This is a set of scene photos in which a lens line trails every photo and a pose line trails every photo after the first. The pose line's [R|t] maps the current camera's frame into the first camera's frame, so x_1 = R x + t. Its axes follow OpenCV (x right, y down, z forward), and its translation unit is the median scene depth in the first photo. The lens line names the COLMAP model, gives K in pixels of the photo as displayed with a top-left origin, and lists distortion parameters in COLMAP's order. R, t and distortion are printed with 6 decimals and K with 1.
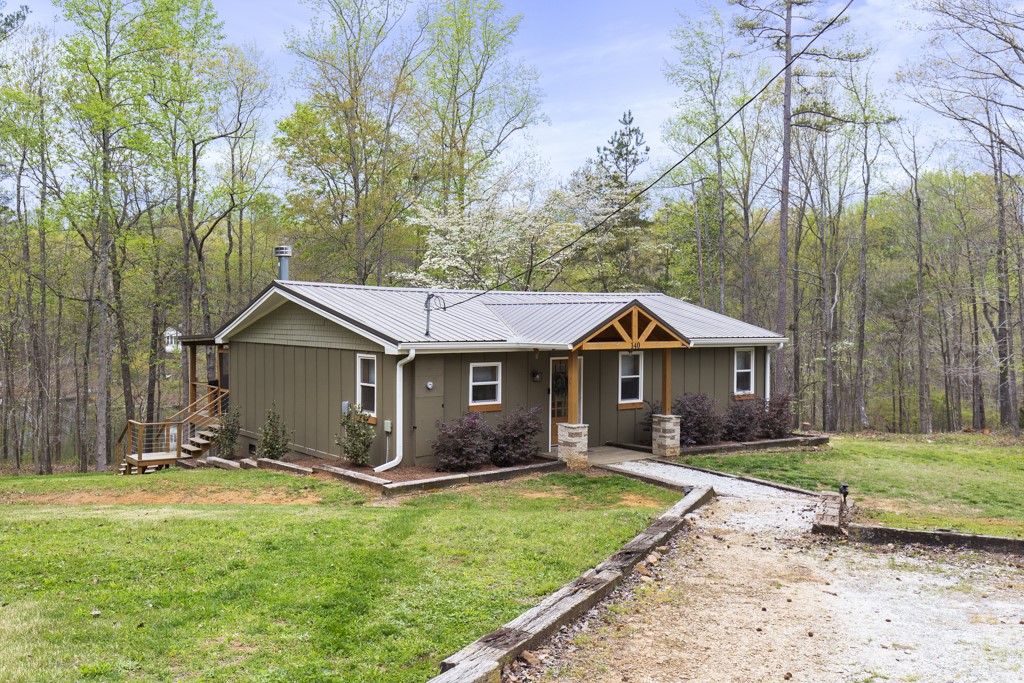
lens RADIAL K [[908.3, 0, 513.6], [0, 908.3, 336.7], [0, 0, 1]] dist [0.007165, -0.000831]
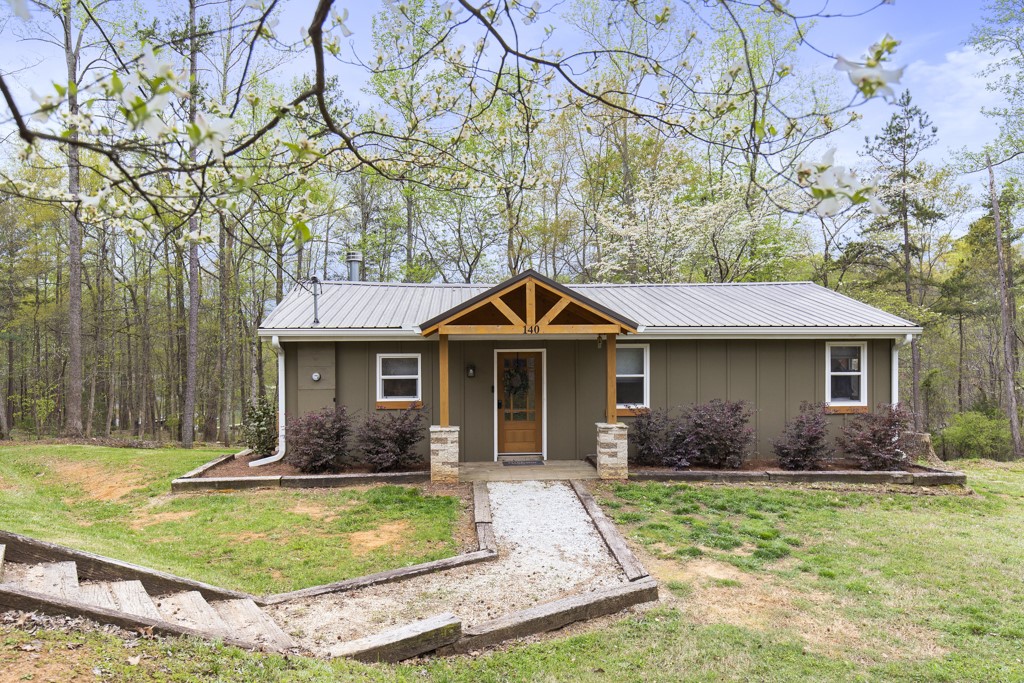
lens RADIAL K [[723.4, 0, 514.8], [0, 723.4, 347.7], [0, 0, 1]] dist [-0.000497, -0.002384]
pose [[0.831905, -0.009836, -0.554831, 0.449655], [-0.000818, 0.999820, -0.018952, 0.035603], [0.554917, 0.016220, 0.831747, 0.471912]]
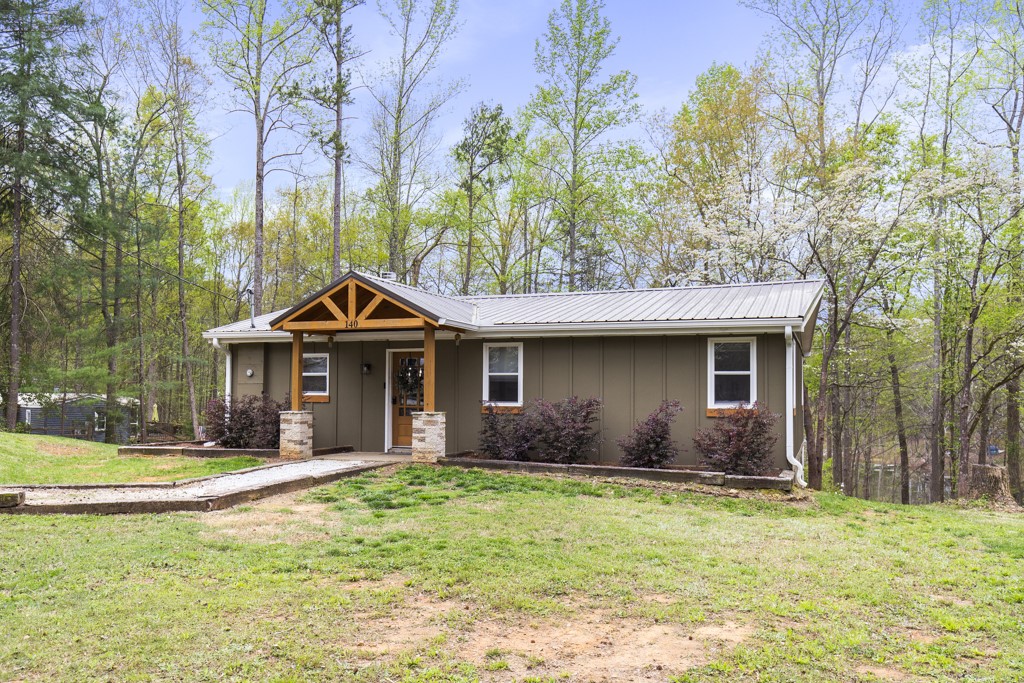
lens RADIAL K [[835.9, 0, 516.8], [0, 835.9, 364.3], [0, 0, 1]] dist [0.000611, -0.000060]
pose [[0.524630, -0.036922, -0.850529, 0.869530], [-0.020411, 0.998226, -0.055924, 0.086785], [0.851086, 0.046699, 0.522946, 0.700984]]
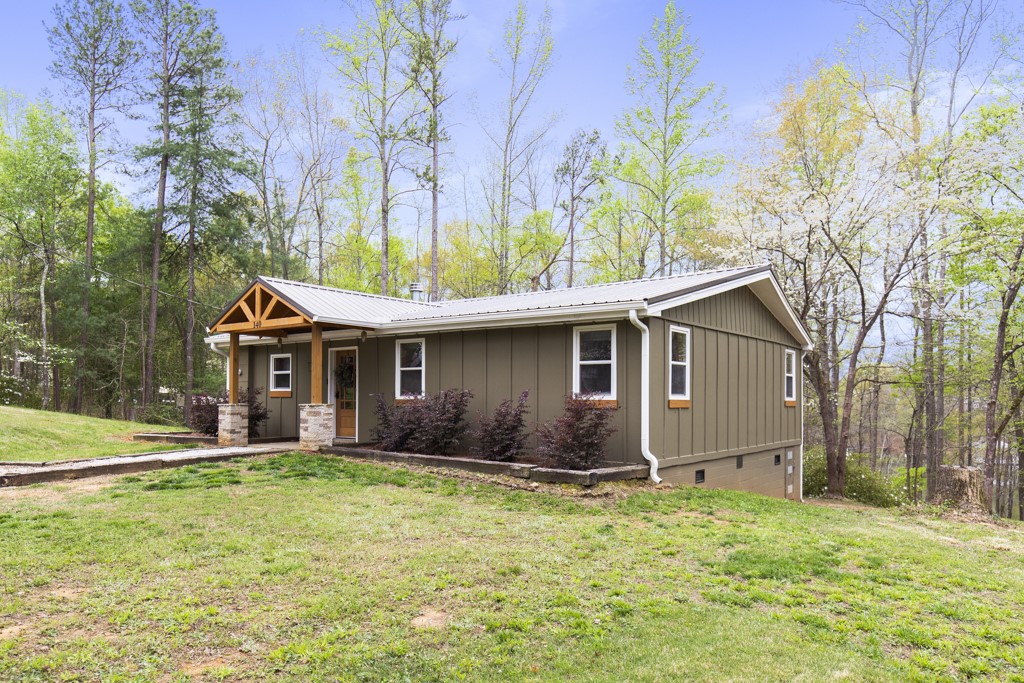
lens RADIAL K [[723.4, 0, 514.1], [0, 723.4, 381.6], [0, 0, 1]] dist [-0.000497, -0.002384]
pose [[0.261609, -0.031672, -0.964654, 0.912894], [-0.022289, 0.998997, -0.038844, 0.090766], [0.964916, 0.031663, 0.260641, 1.036786]]
